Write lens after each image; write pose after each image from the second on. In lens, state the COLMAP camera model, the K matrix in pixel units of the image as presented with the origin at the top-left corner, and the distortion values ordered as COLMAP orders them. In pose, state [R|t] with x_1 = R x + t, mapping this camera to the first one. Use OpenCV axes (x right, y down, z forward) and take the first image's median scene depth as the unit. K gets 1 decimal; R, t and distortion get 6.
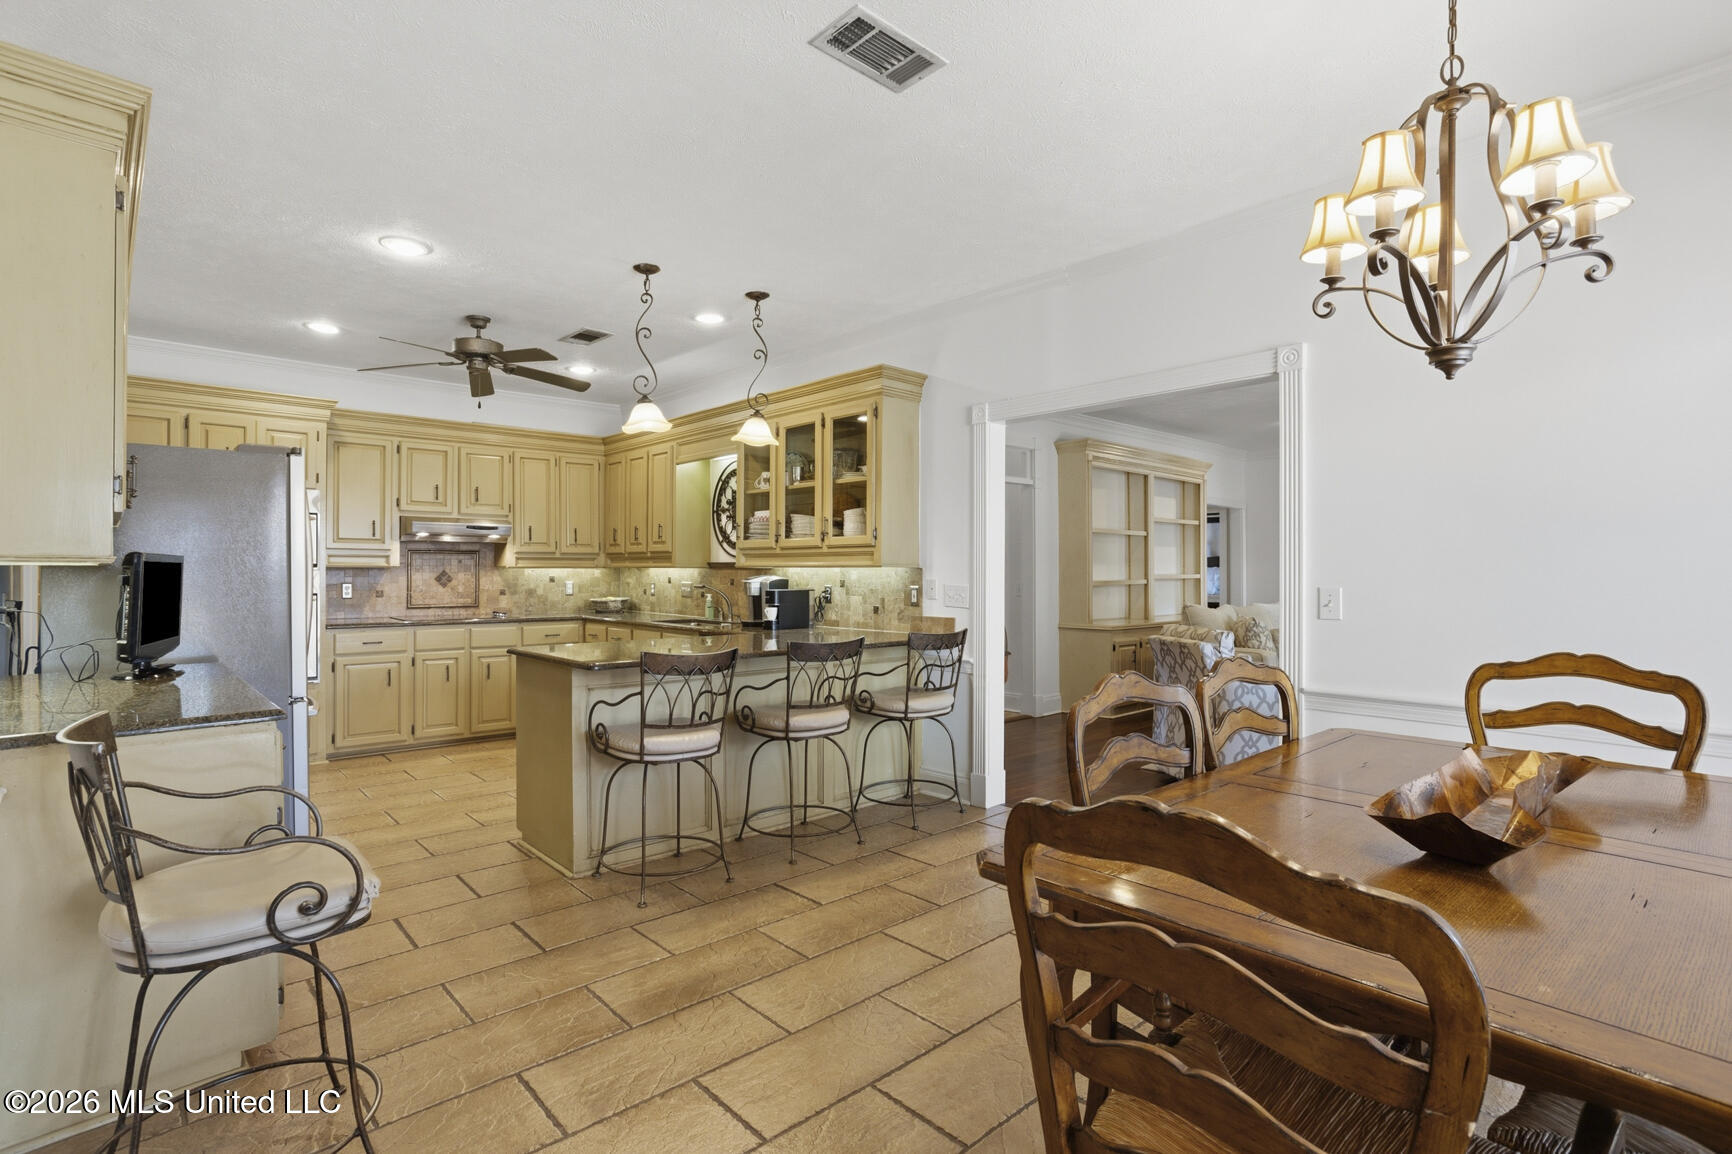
lens RADIAL K [[852.2, 0, 869.6], [0, 852.2, 572.3], [0, 0, 1]] dist [-0.024059, 0.012042]
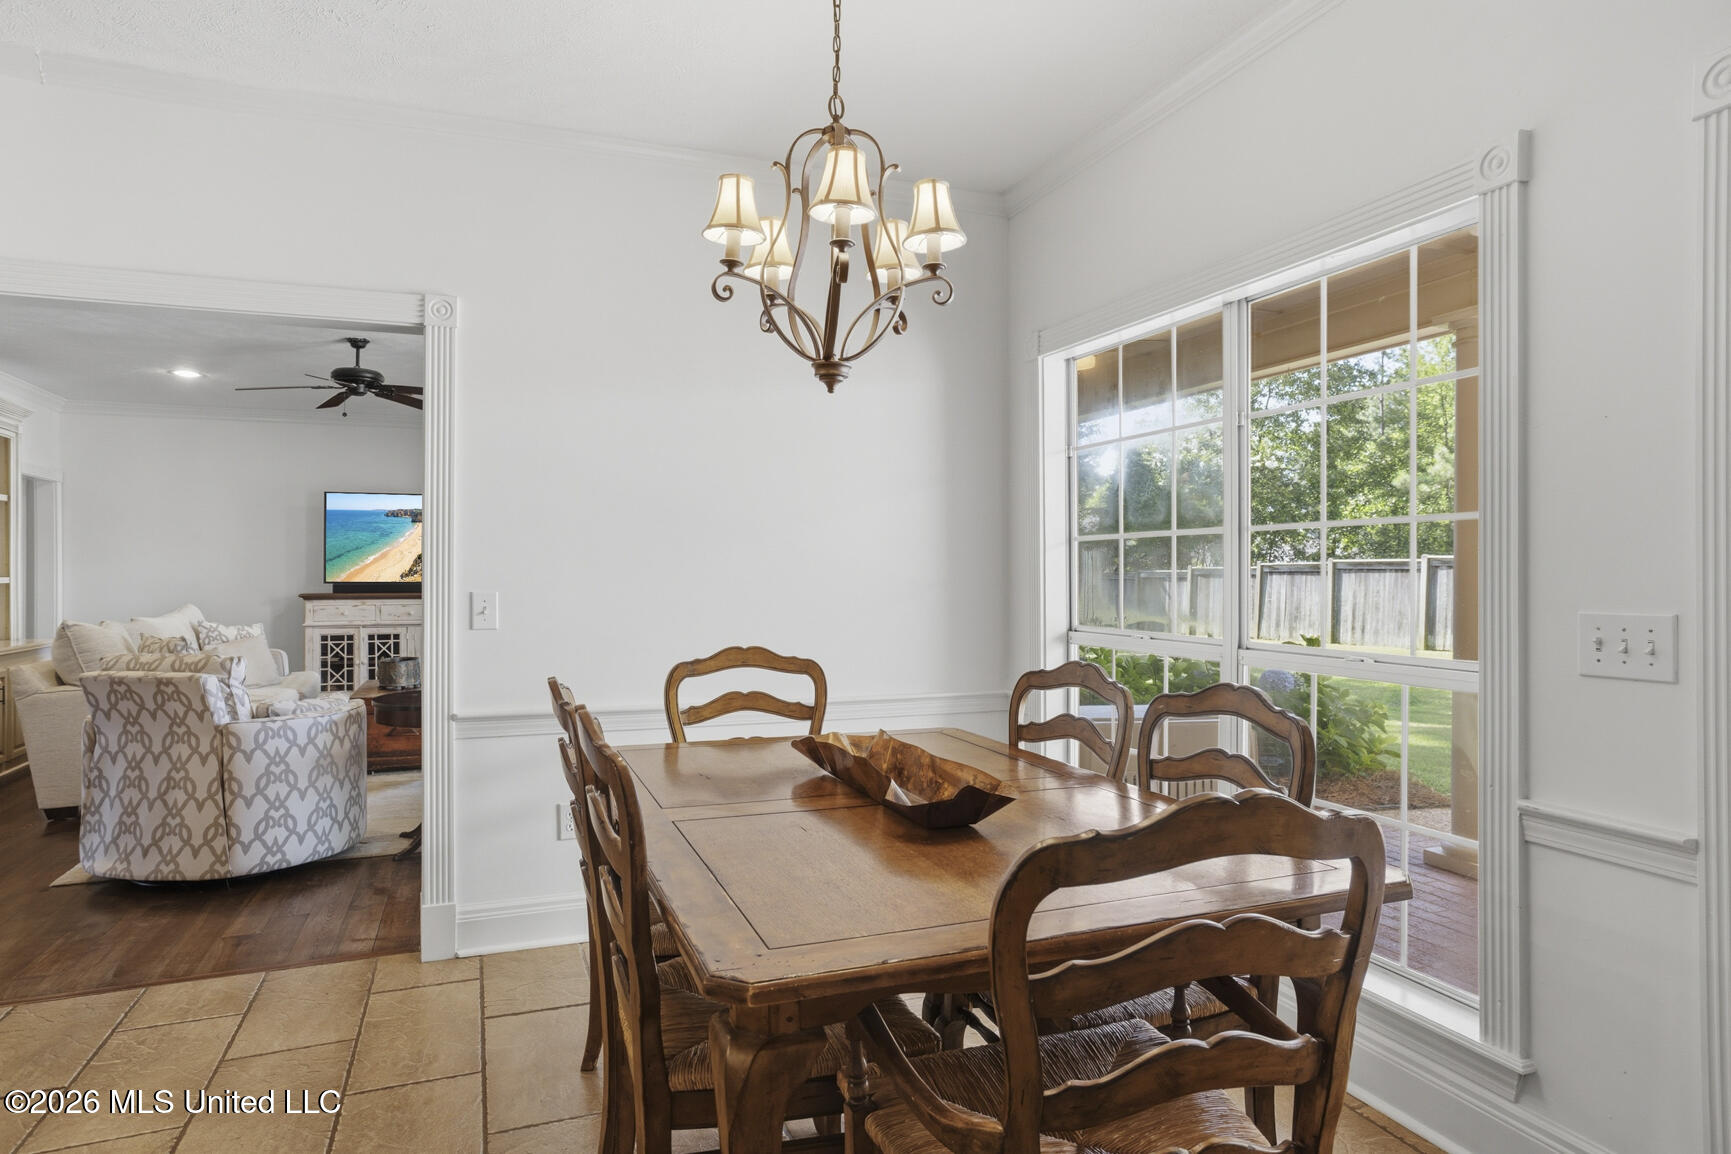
lens RADIAL K [[1021.2, 0, 873.5], [0, 1021.2, 572.9], [0, 0, 1]] dist [-0.024621, 0.000451]
pose [[0.351881, 0.001125, 0.936044, -0.371333], [0.000040, 0.999999, -0.001217, 0.000319], [-0.936045, 0.000466, 0.351880, 0.366521]]
